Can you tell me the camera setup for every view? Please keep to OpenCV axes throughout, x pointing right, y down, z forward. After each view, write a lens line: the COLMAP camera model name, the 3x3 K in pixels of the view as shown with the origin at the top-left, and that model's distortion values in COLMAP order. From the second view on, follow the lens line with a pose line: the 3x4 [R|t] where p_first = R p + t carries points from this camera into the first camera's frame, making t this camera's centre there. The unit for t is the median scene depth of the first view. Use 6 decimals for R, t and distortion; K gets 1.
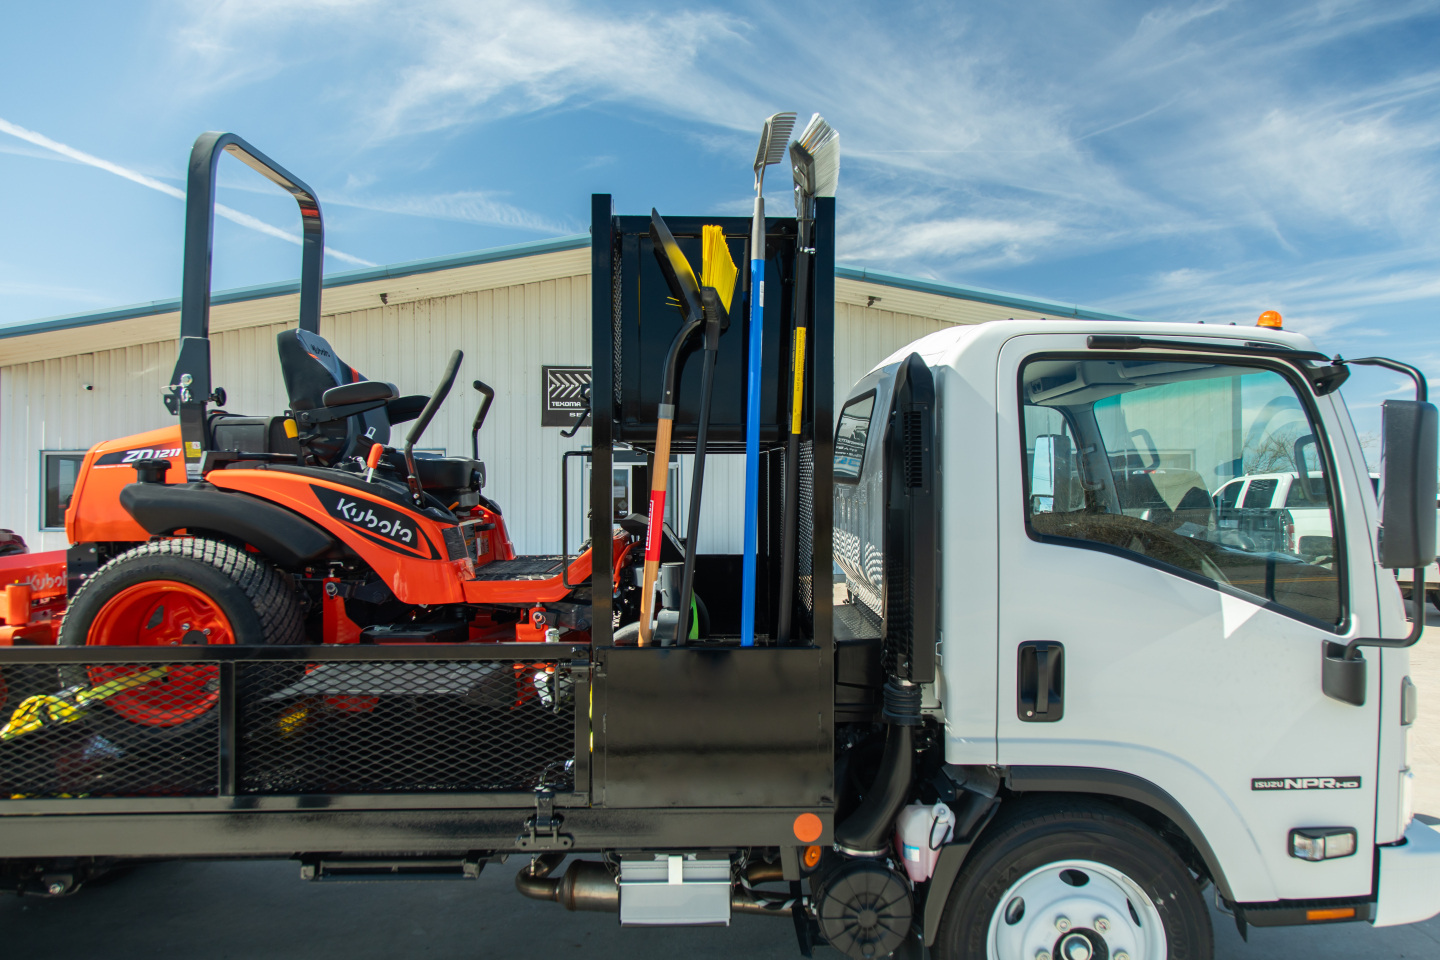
lens RADIAL K [[984.9, 0, 720.0], [0, 984.9, 480.0], [0, 0, 1]] dist [0.026465, 0.000751]
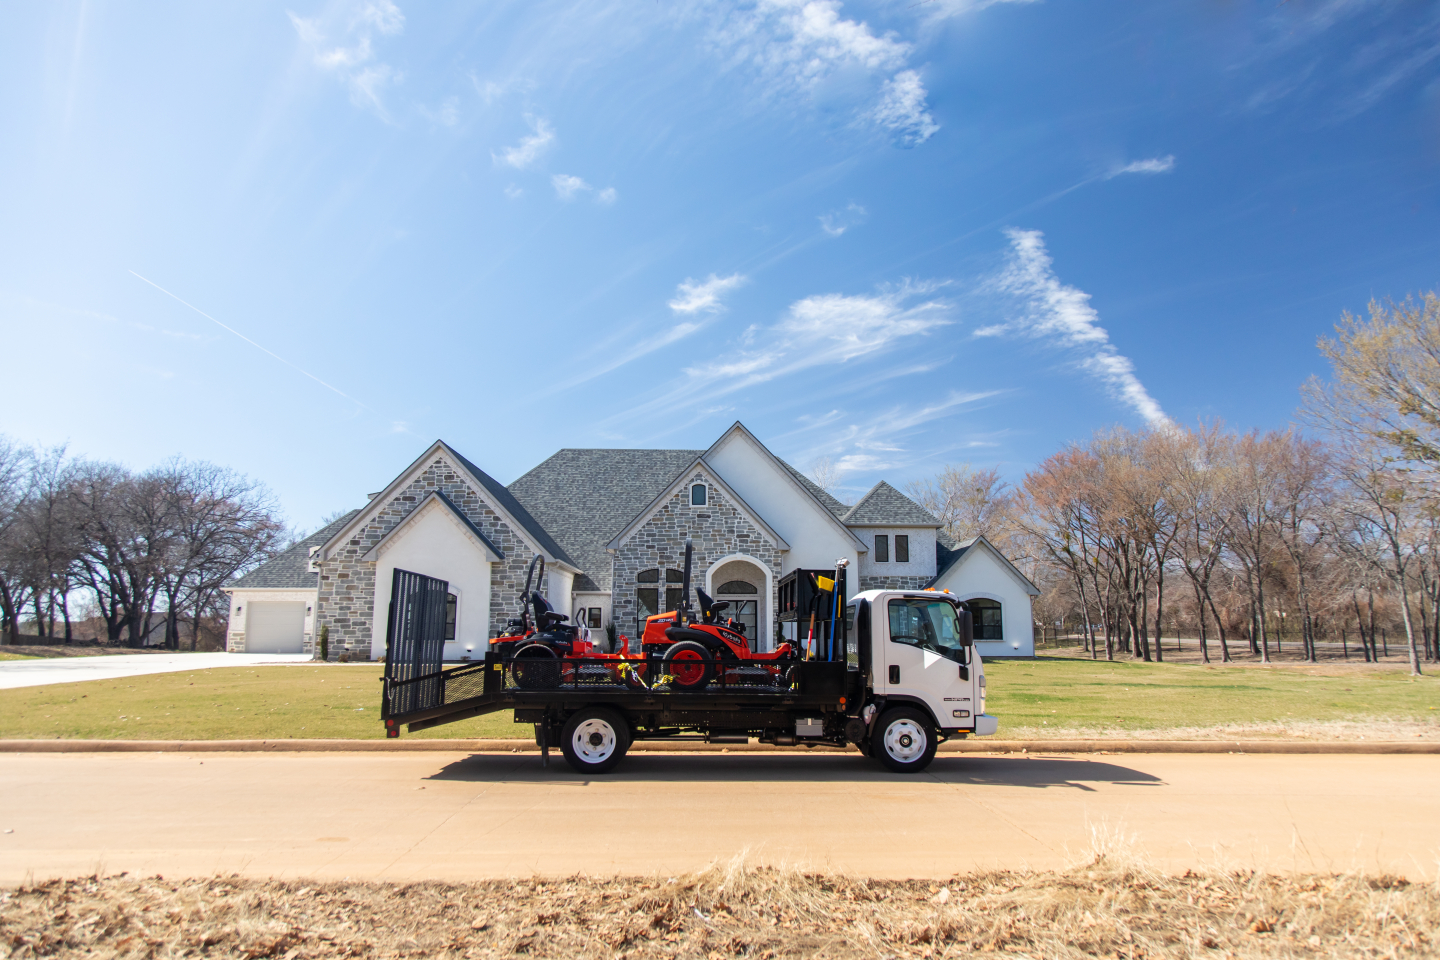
lens RADIAL K [[984.9, 0, 720.0], [0, 984.9, 480.0], [0, 0, 1]] dist [0.026465, 0.000751]
pose [[0.999949, 0.007199, 0.007116, -0.469659], [-0.005858, 0.984877, -0.173155, 0.113824], [-0.008255, 0.173104, 0.984869, -3.347377]]
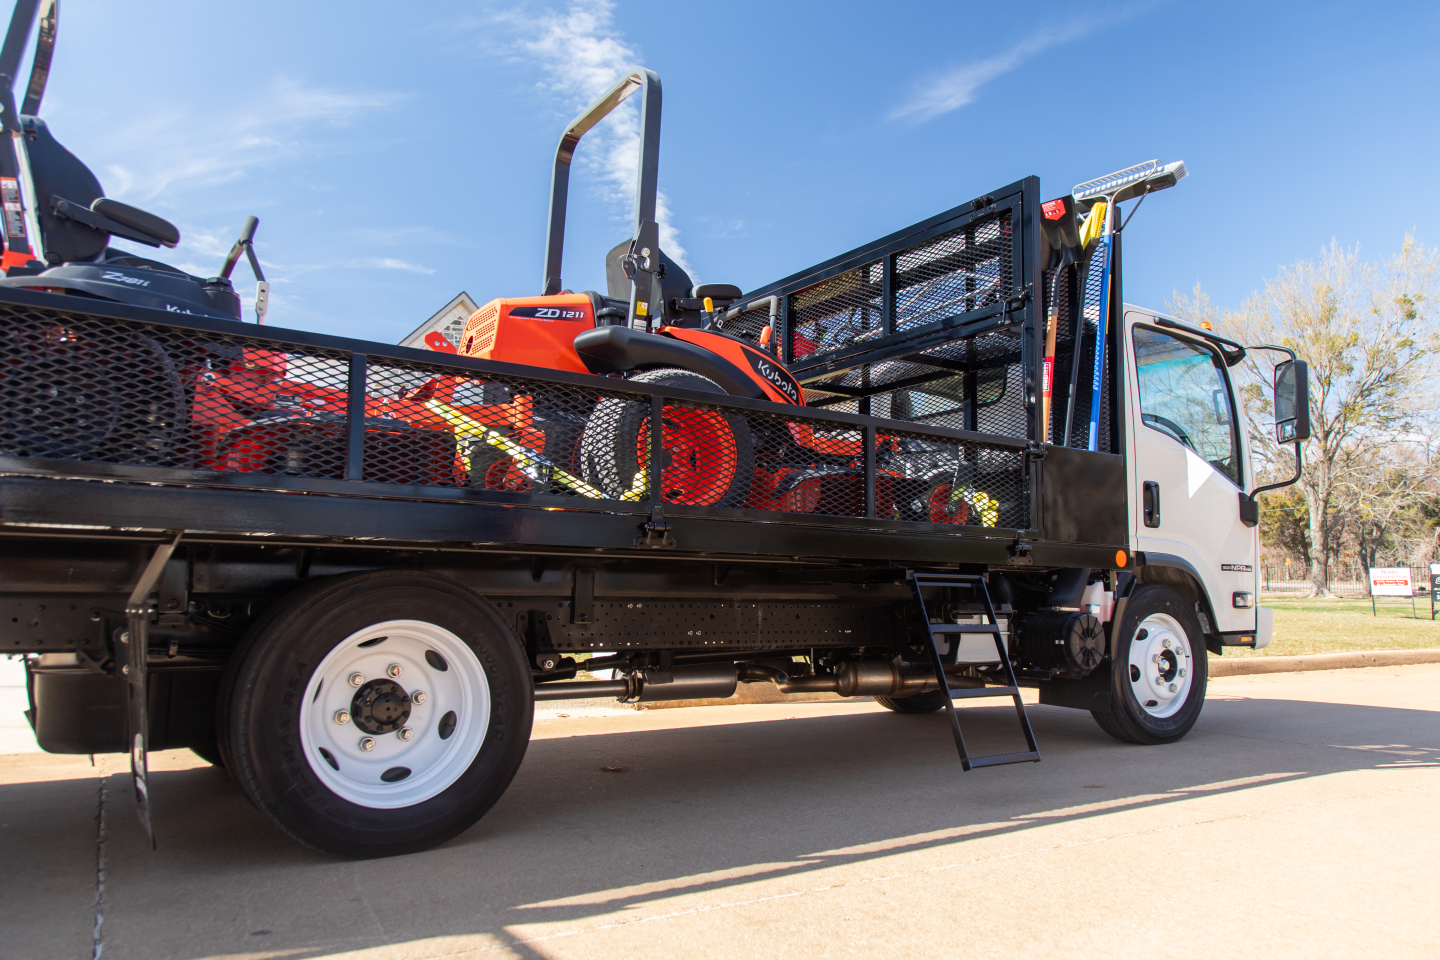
lens RADIAL K [[984.9, 0, 720.0], [0, 984.9, 480.0], [0, 0, 1]] dist [0.026465, 0.000751]
pose [[0.840261, 0.071902, 0.537393, -1.232430], [-0.002329, 0.991637, -0.129037, 0.379947], [-0.542177, 0.107173, 0.833402, -0.044602]]
